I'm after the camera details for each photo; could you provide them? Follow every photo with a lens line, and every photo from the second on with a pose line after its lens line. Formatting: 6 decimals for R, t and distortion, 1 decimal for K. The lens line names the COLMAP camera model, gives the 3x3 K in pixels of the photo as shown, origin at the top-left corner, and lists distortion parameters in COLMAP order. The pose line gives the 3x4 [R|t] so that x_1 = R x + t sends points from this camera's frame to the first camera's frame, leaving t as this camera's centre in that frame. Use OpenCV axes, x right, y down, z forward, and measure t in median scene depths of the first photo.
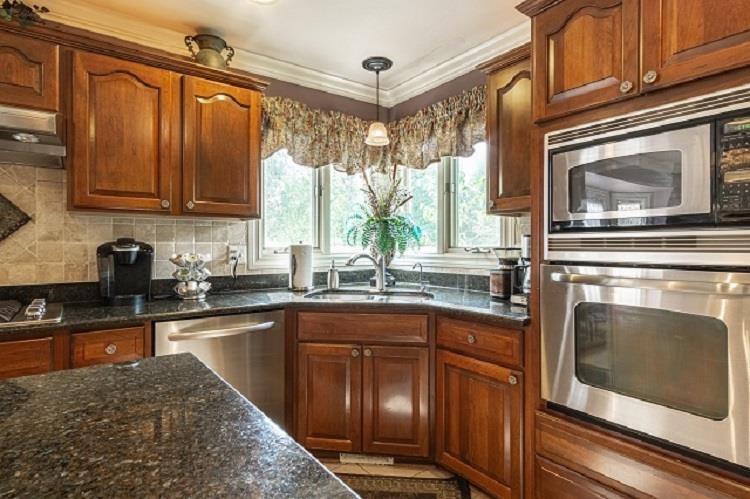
lens RADIAL K [[401.4, 0, 377.4], [0, 401.4, 246.9], [0, 0, 1]] dist [0.002873, 0.000002]
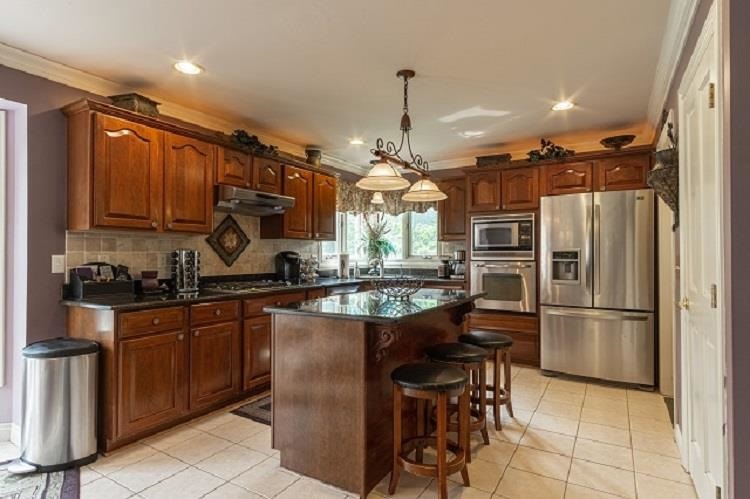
lens RADIAL K [[401.4, 0, 373.4], [0, 401.4, 250.9], [0, 0, 1]] dist [0.002873, 0.000002]
pose [[0.924563, 0.005379, 0.380992, -0.806319], [-0.001560, 0.999945, -0.010333, -0.002319], [-0.381027, 0.008960, 0.924521, -0.847795]]
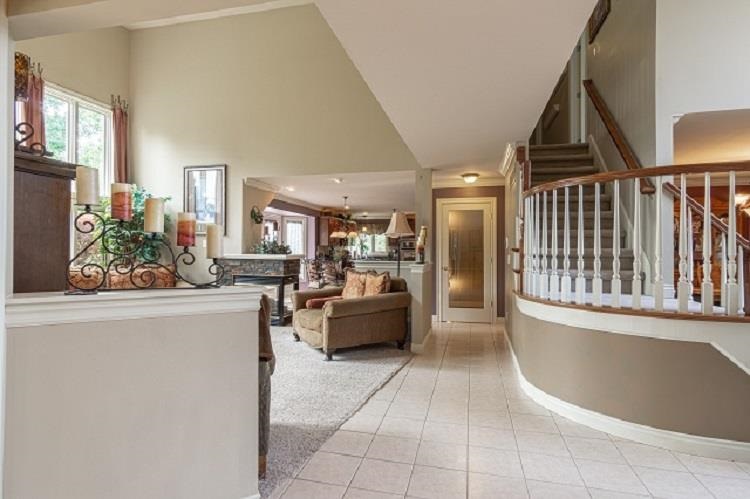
lens RADIAL K [[401.4, 0, 374.1], [0, 401.4, 250.3], [0, 0, 1]] dist [0.002873, 0.000002]
pose [[0.769024, 0.005080, 0.639200, -3.311394], [-0.005653, 0.999983, -0.001147, -0.004071], [-0.639195, -0.002731, 0.769040, -3.143146]]
